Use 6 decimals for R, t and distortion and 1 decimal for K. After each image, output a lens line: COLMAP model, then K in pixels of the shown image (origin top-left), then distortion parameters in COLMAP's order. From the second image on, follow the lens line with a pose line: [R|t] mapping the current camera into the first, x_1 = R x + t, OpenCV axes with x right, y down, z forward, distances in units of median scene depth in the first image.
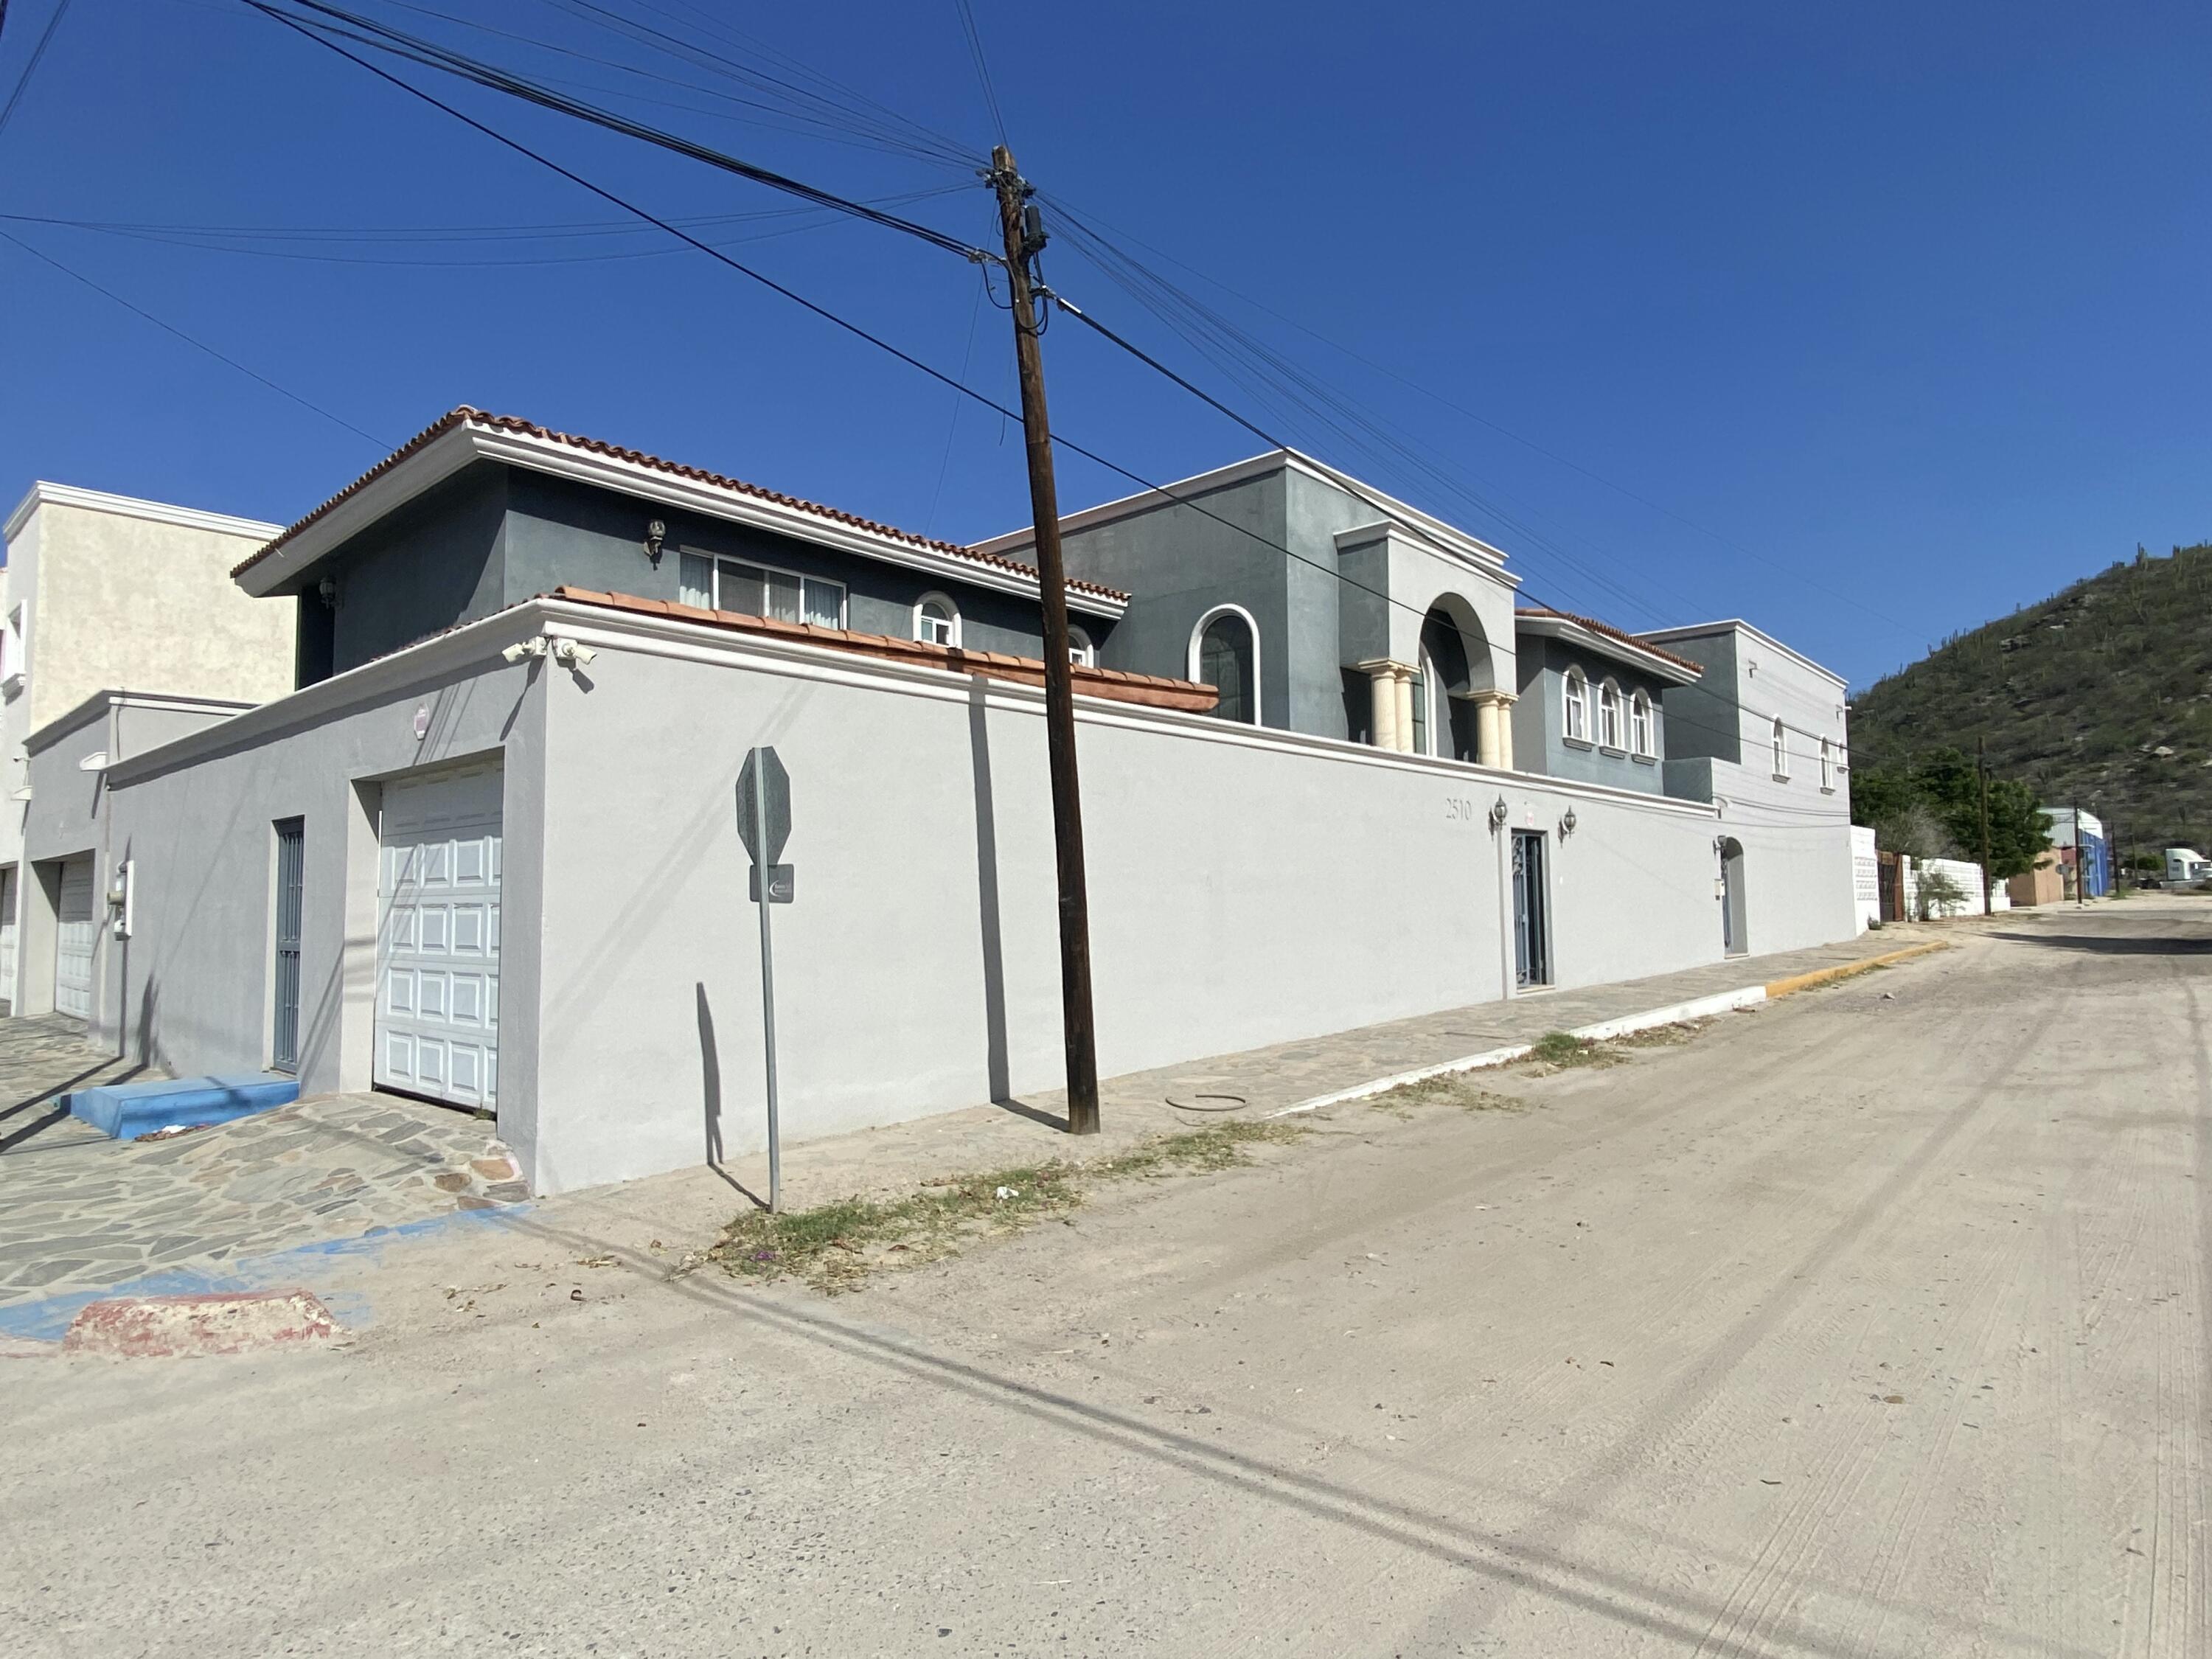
lens RADIAL K [[1211.5, 0, 1106.0], [0, 1211.5, 829.5], [0, 0, 1]] dist [-0.000089, -0.001172]
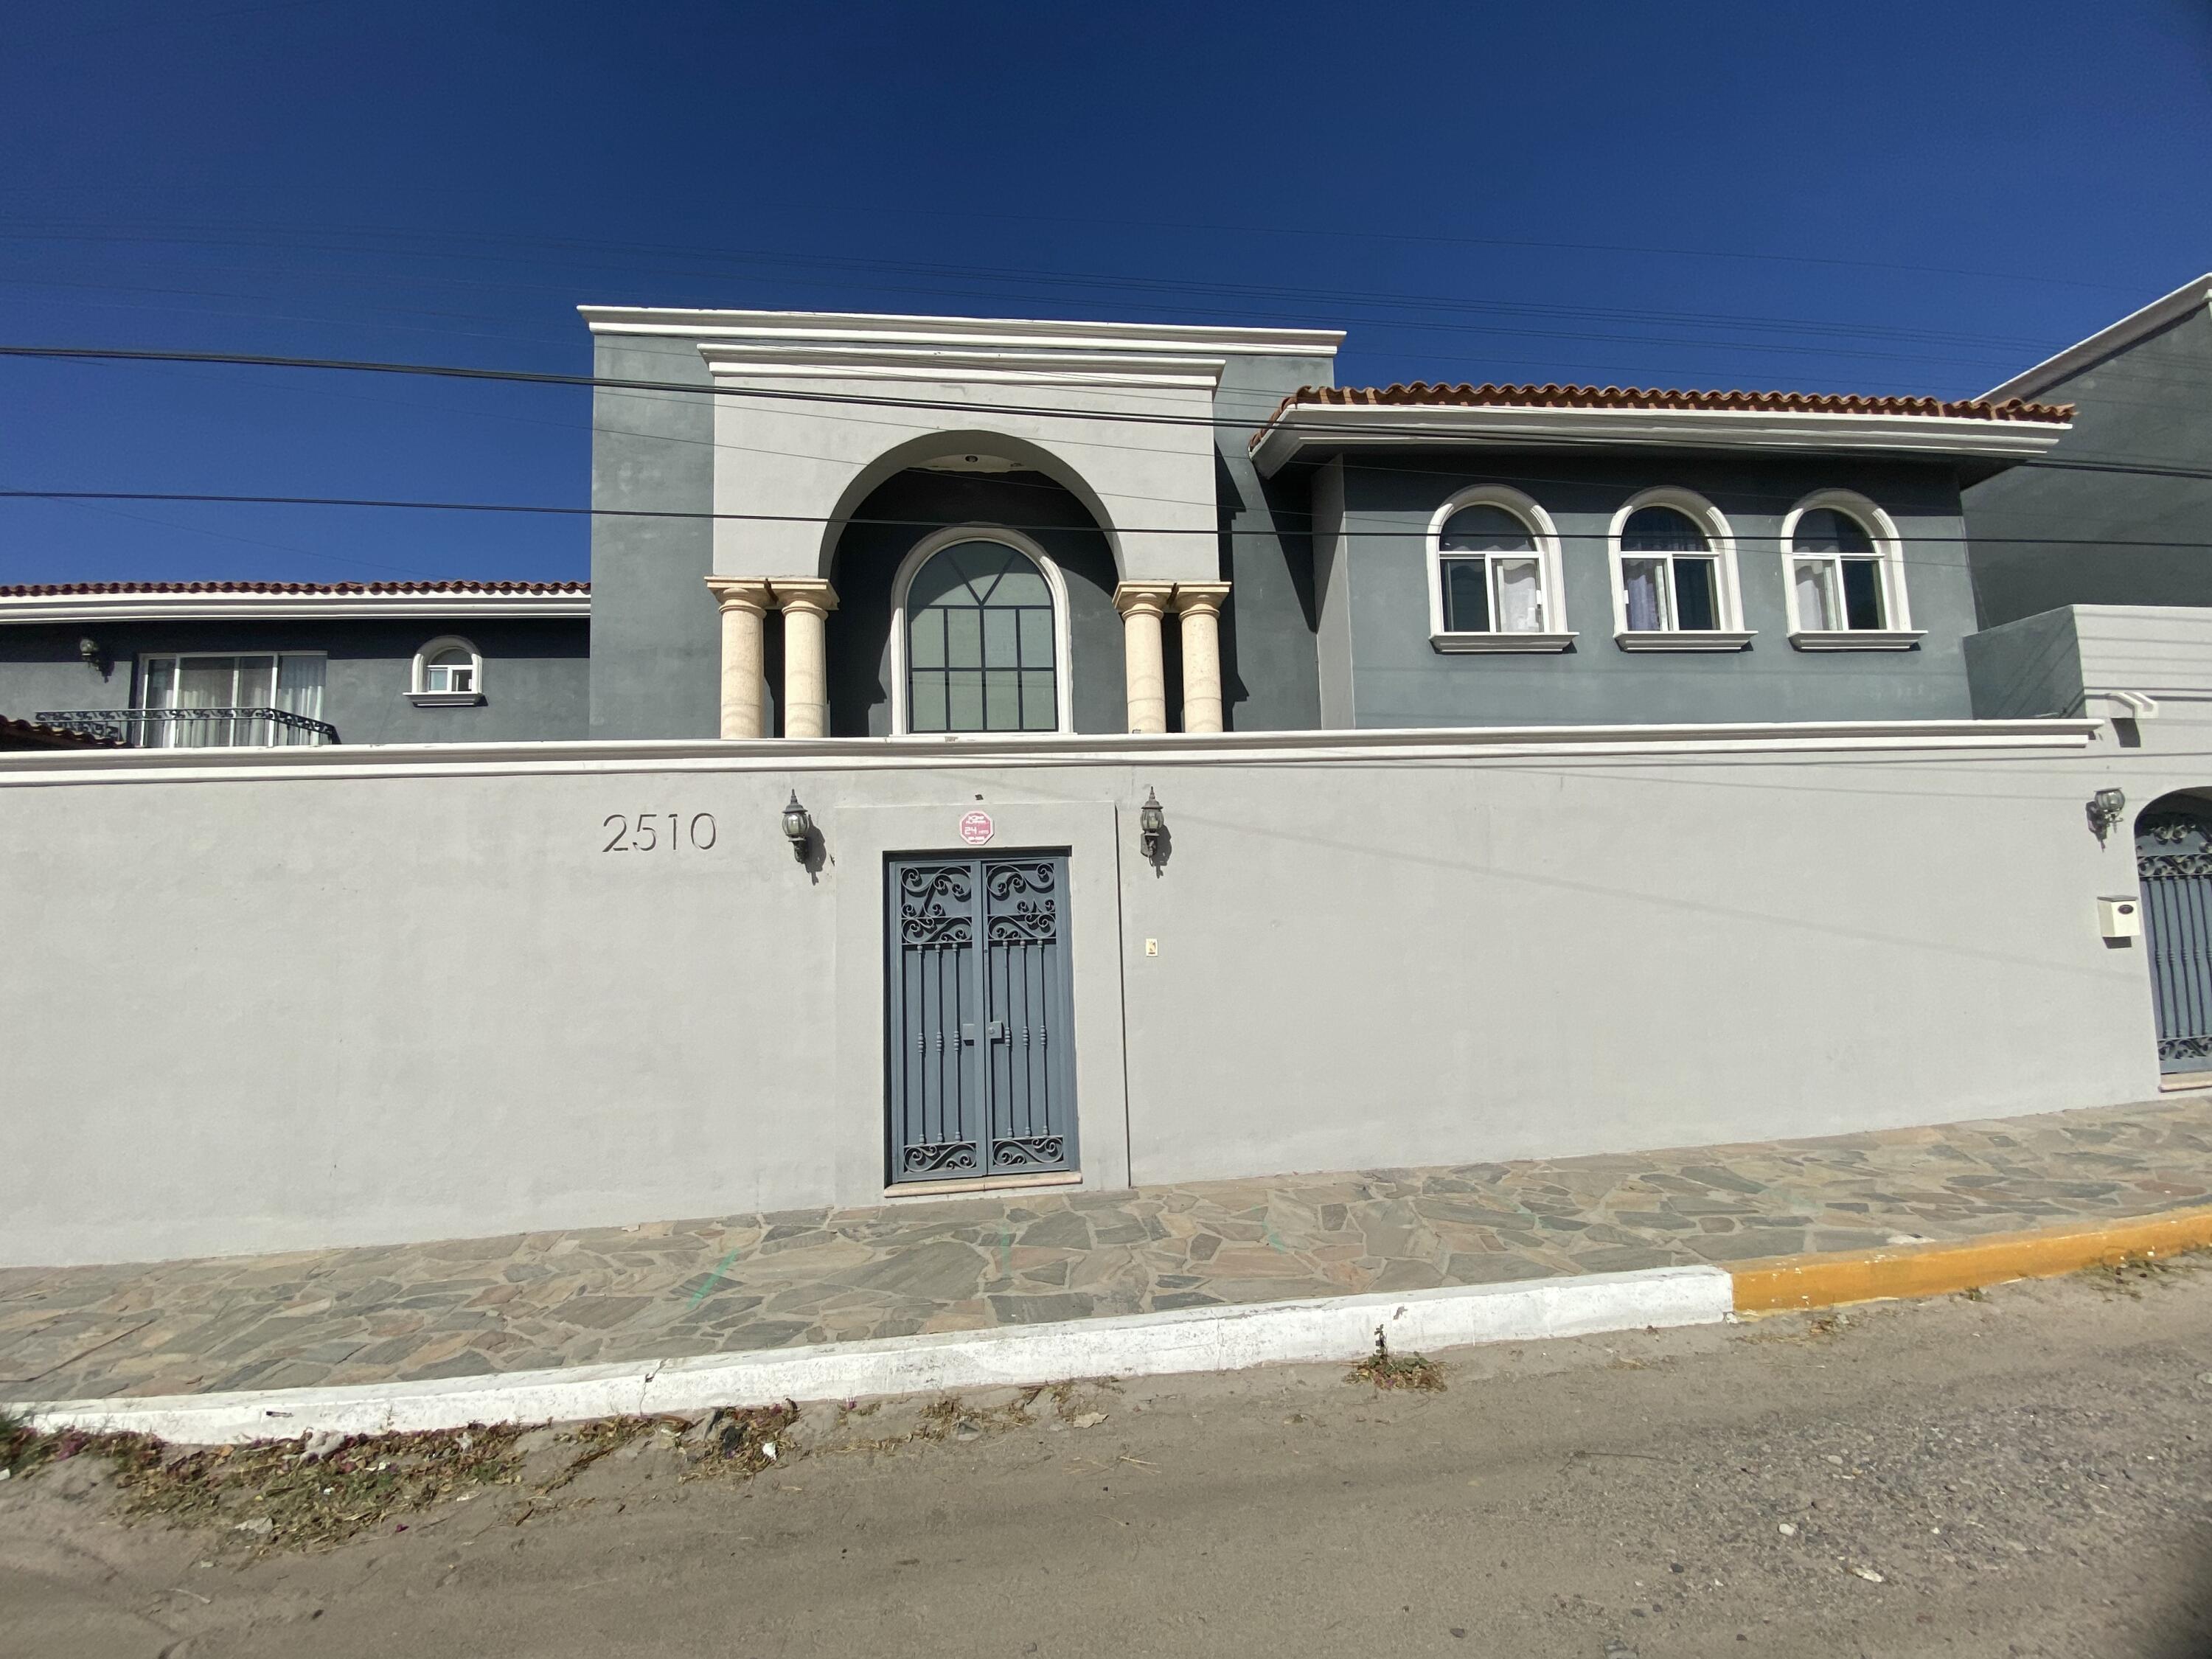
lens RADIAL K [[893.3, 0, 1106.0], [0, 893.3, 829.5], [0, 0, 1]] dist [0.066989, -0.046141]
pose [[0.740112, -0.074010, -0.668399, 0.707213], [0.069085, 0.997035, -0.033902, 0.007568], [0.668926, -0.021085, 0.743030, 0.844322]]
